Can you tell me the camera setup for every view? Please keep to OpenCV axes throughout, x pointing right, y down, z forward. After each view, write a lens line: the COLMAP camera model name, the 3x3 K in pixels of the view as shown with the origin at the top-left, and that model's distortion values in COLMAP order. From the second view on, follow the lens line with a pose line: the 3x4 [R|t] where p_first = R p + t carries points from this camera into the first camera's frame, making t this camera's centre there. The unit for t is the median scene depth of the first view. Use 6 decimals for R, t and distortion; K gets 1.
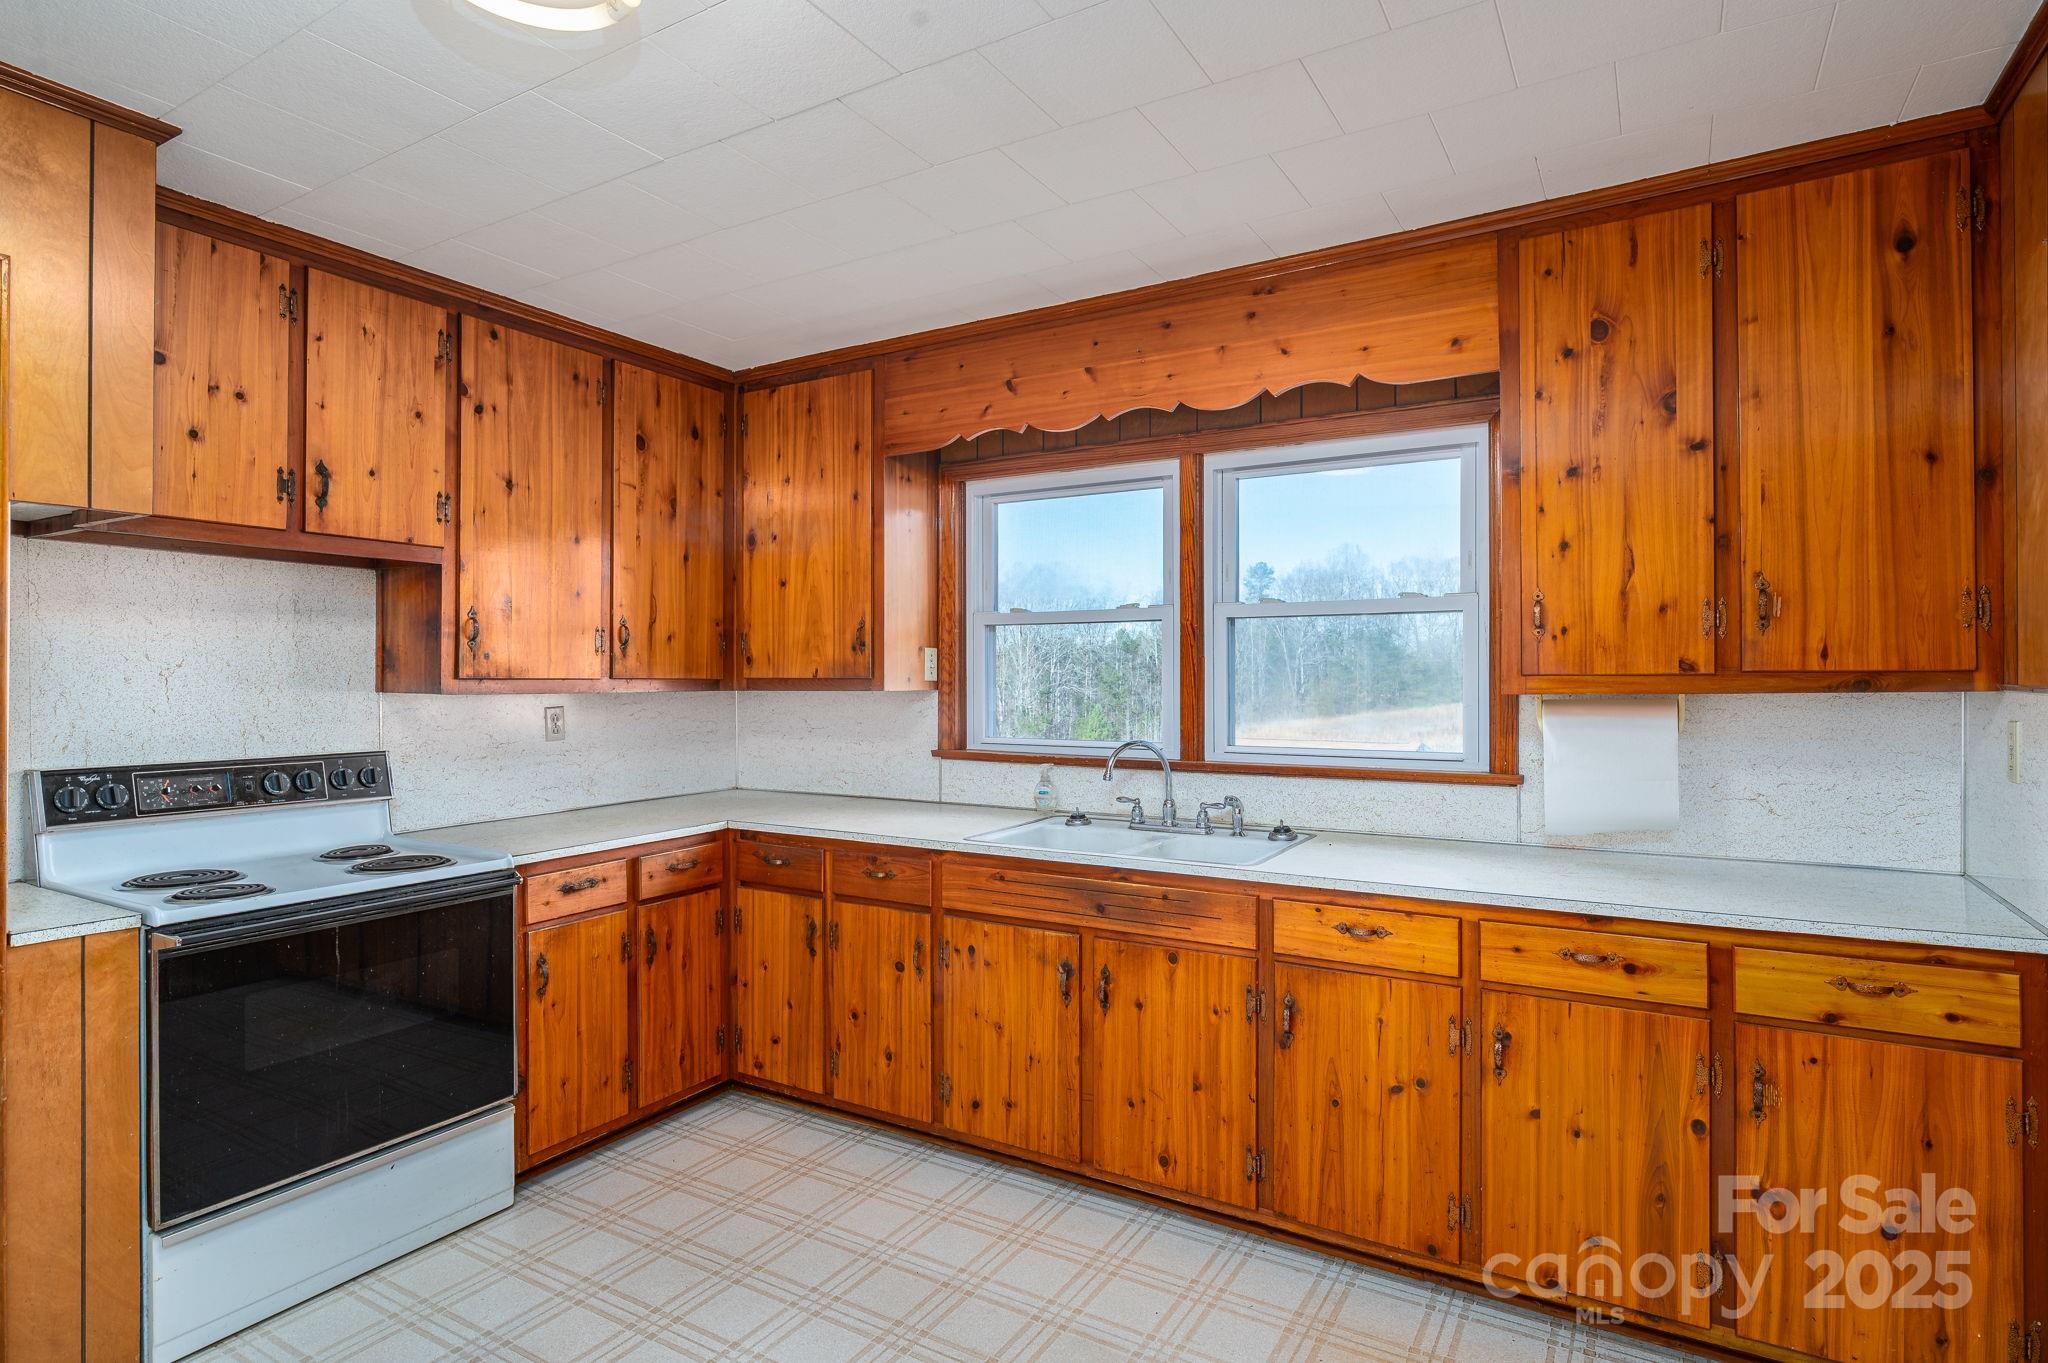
lens RADIAL K [[1083.3, 0, 1032.2], [0, 1083.3, 678.7], [0, 0, 1]] dist [-0.000515, -0.000839]
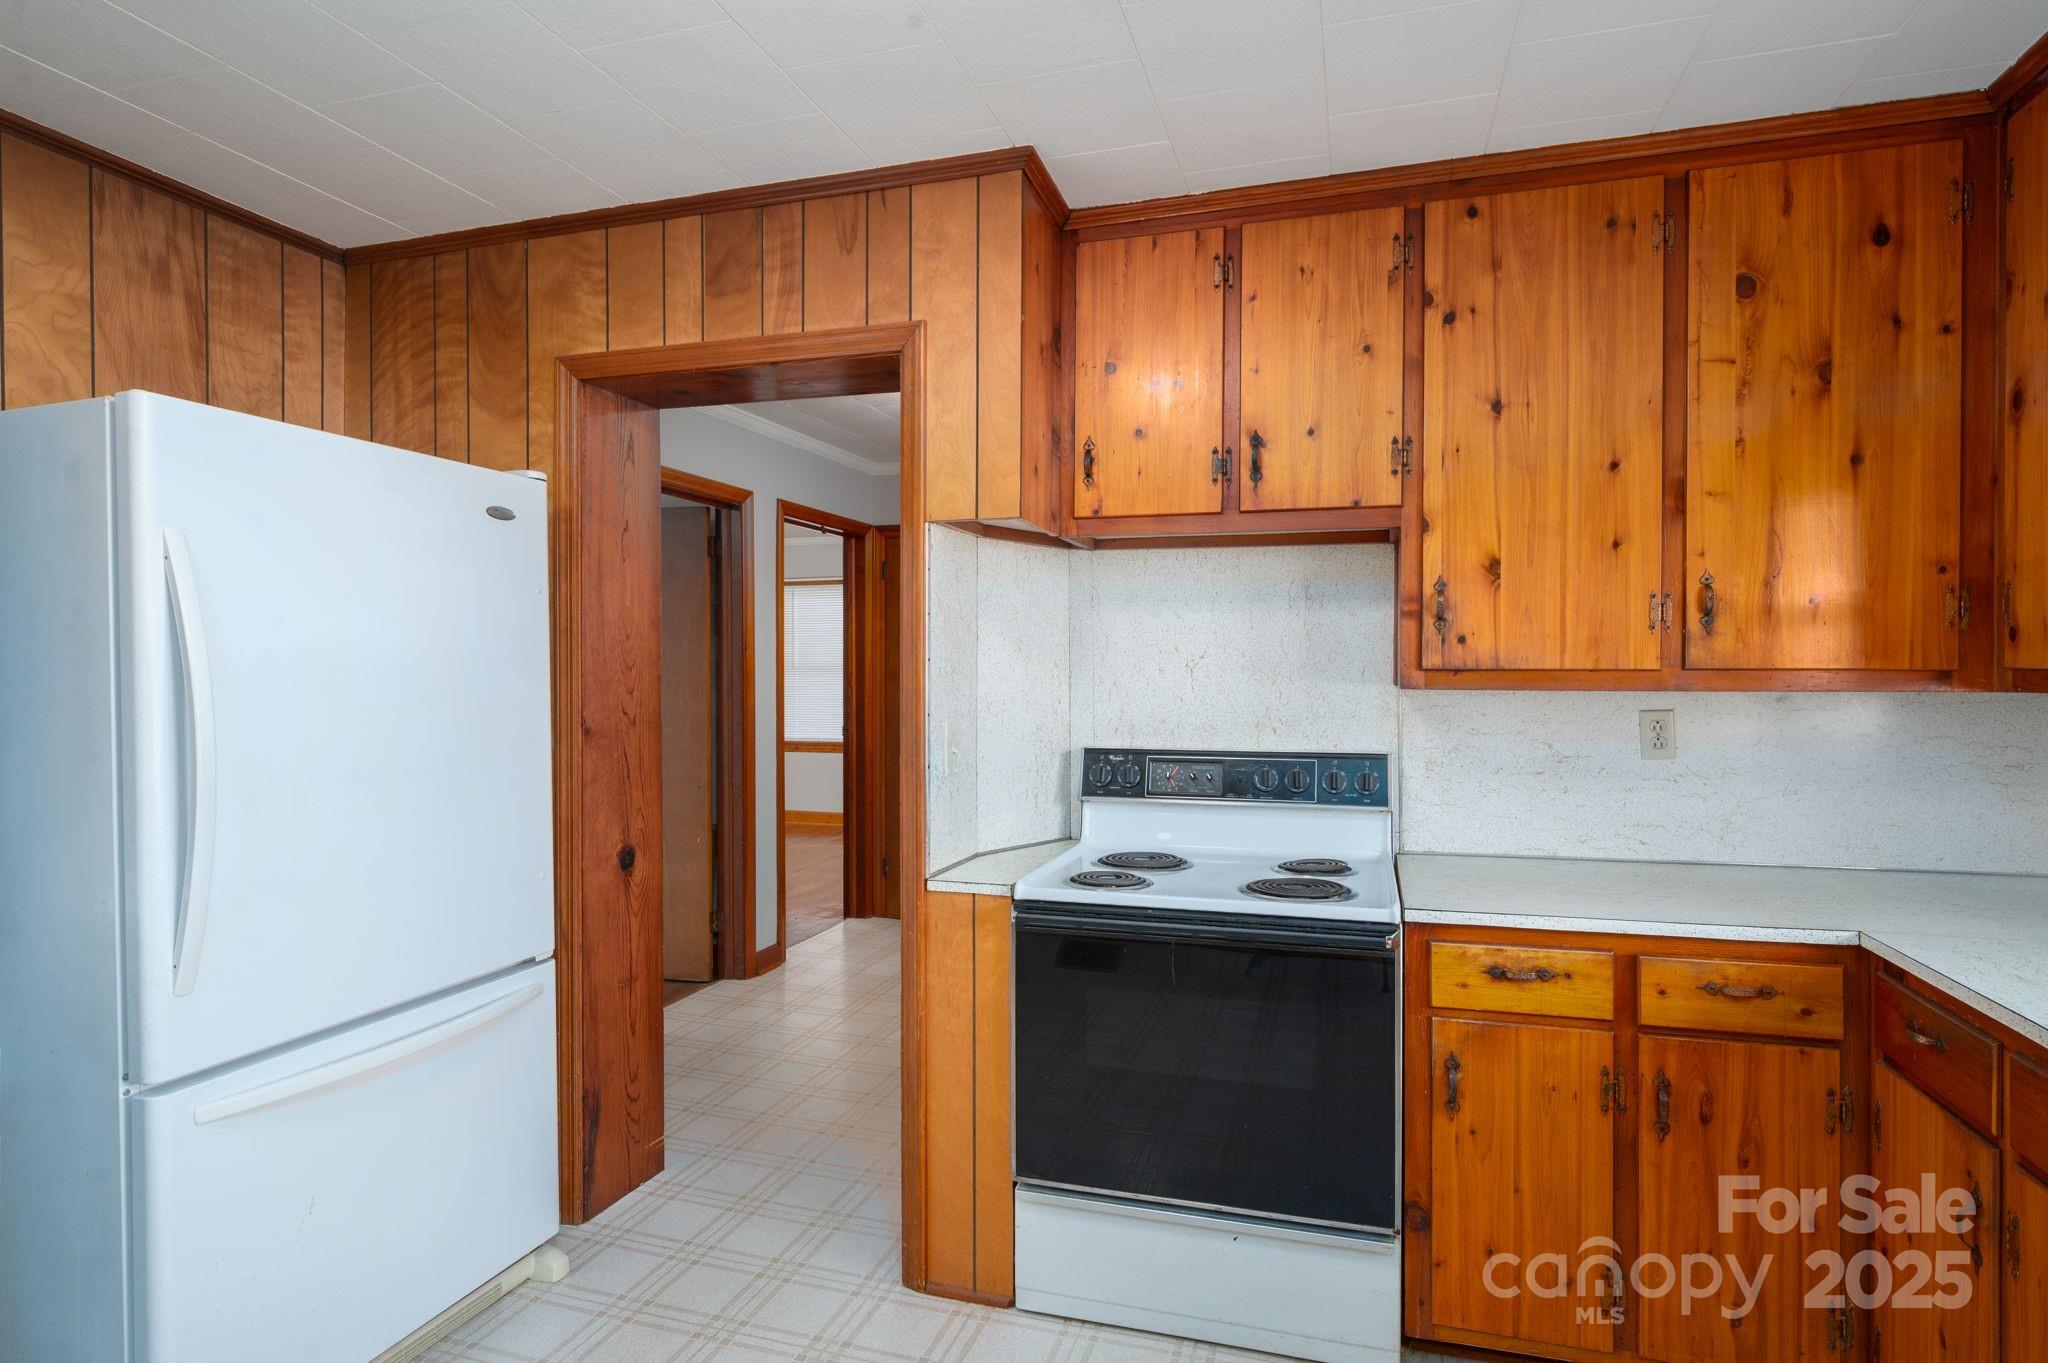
lens RADIAL K [[1083.3, 0, 1032.2], [0, 1083.3, 678.7], [0, 0, 1]] dist [-0.000515, -0.000839]
pose [[0.227707, 0.007712, -0.973699, 0.180684], [-0.000529, 0.999969, 0.007796, 0.000681], [0.973729, -0.001260, 0.227704, 0.571319]]
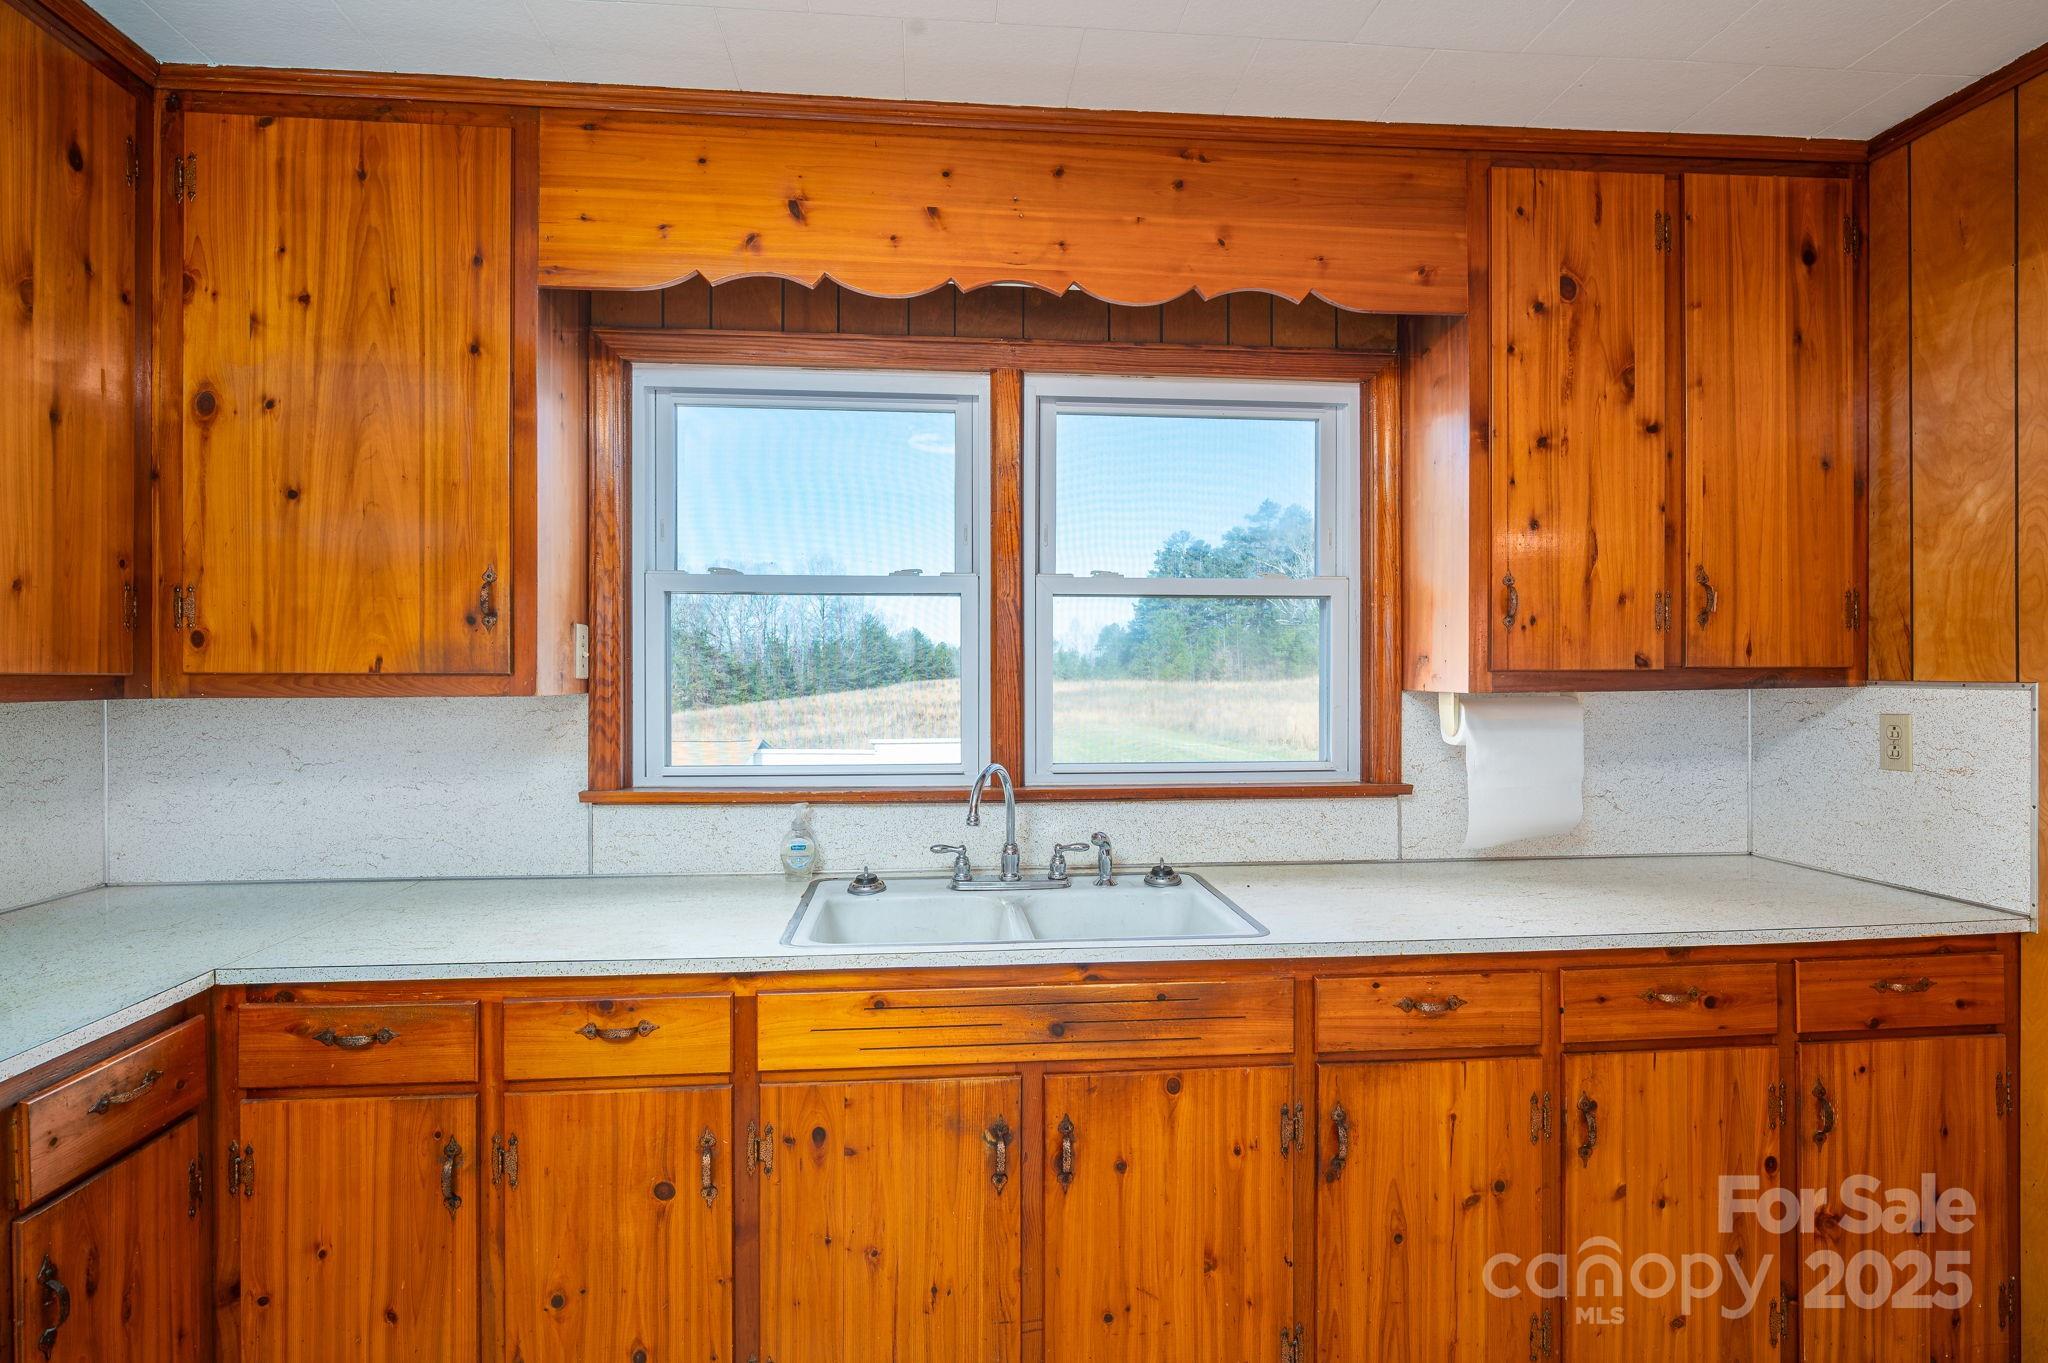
lens RADIAL K [[1054.9, 0, 1024.1], [0, 1054.9, 679.1], [0, 0, 1]] dist [-0.001246, -0.000756]
pose [[0.809622, -0.000667, 0.586951, -0.318426], [0.000185, 1.000000, 0.000881, 0.002380], [-0.586951, -0.000604, 0.809622, 0.495906]]
